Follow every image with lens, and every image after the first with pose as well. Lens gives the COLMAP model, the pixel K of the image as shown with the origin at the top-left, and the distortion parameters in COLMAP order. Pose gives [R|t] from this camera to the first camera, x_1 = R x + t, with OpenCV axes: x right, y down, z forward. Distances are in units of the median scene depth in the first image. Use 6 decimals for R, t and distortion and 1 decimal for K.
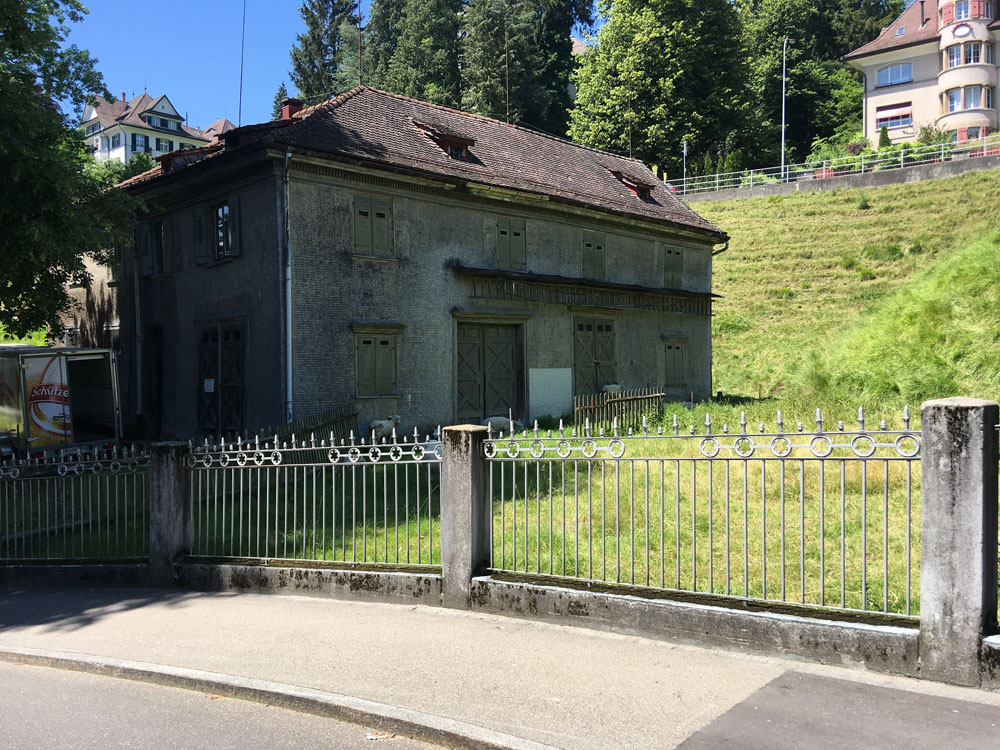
lens RADIAL K [[829.1, 0, 497.6], [0, 829.1, 374.2], [0, 0, 1]] dist [0.121748, -0.185581]
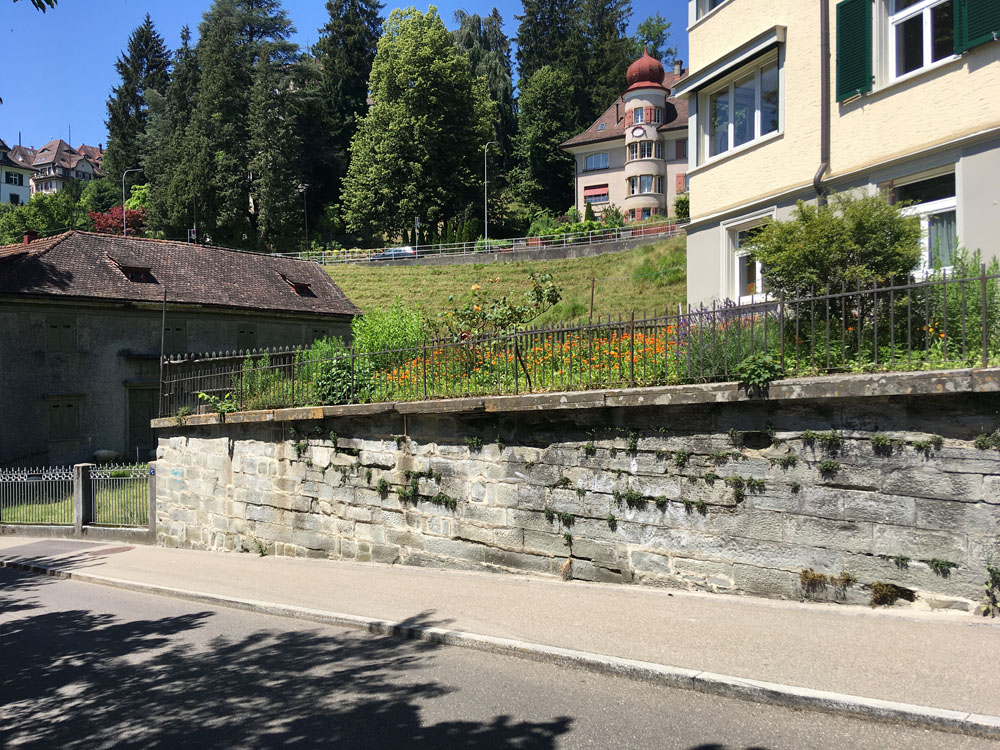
lens RADIAL K [[829.1, 0, 497.6], [0, 829.1, 374.2], [0, 0, 1]] dist [0.121748, -0.185581]
pose [[0.989301, -0.006512, 0.145745, 0.143176], [0.007817, 0.999934, -0.008381, -0.025439], [-0.145681, 0.009430, 0.989287, -0.235998]]
